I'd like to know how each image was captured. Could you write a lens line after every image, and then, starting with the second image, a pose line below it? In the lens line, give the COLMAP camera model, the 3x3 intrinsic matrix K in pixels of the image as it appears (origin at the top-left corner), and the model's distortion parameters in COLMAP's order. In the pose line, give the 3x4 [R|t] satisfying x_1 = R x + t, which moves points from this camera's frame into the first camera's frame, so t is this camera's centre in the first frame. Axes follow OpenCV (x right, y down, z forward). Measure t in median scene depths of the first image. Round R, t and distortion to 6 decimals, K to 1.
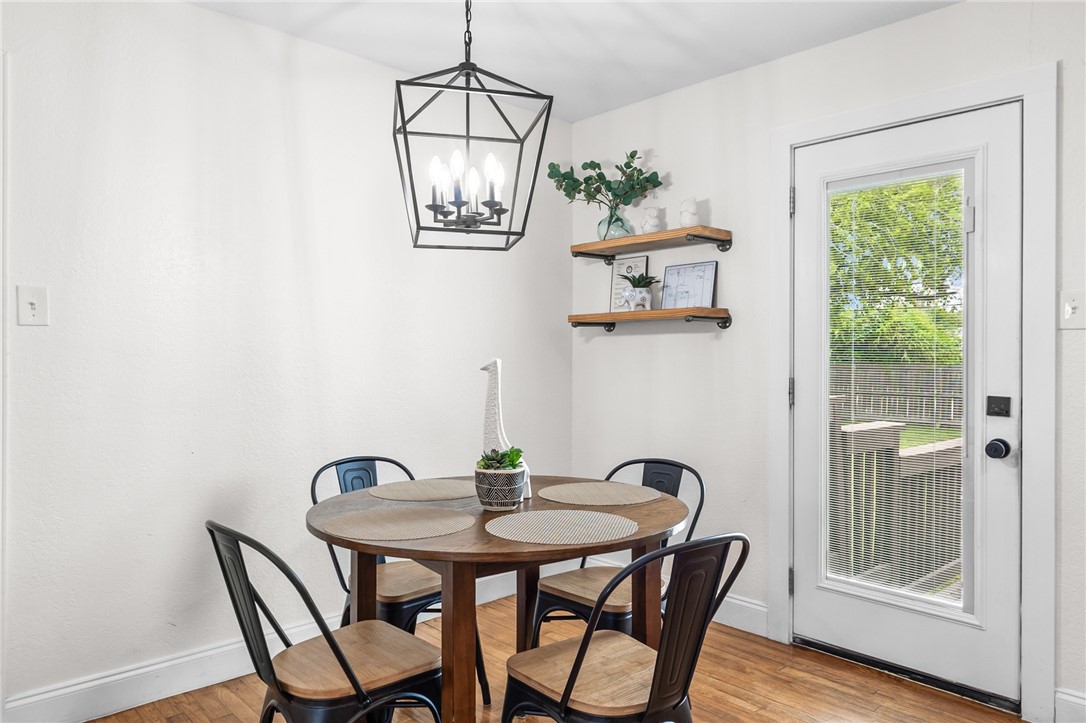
lens RADIAL K [[726.7, 0, 543.1], [0, 726.7, 352.5], [0, 0, 1]] dist [0.008267, -0.001465]
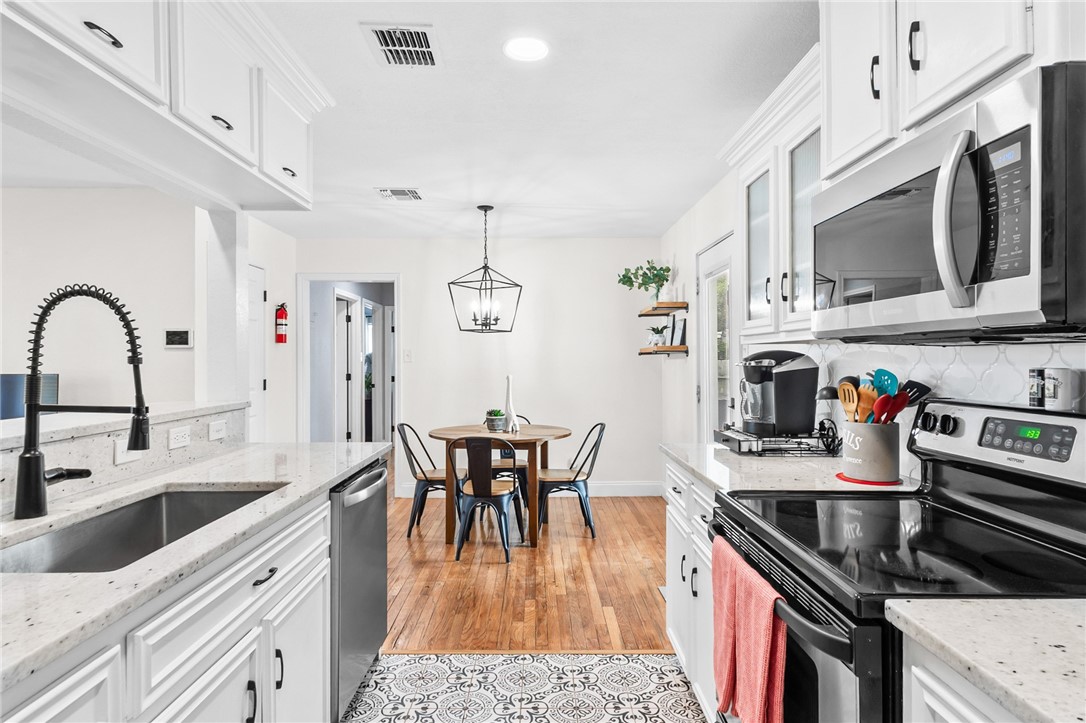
lens RADIAL K [[565.6, 0, 542.3], [0, 565.6, 359.3], [0, 0, 1]] dist [0.001949, 0.000363]
pose [[0.732091, -0.007406, -0.681166, 1.217251], [0.011965, 0.999926, 0.001987, -0.043198], [0.681102, -0.009605, 0.732126, -0.324437]]
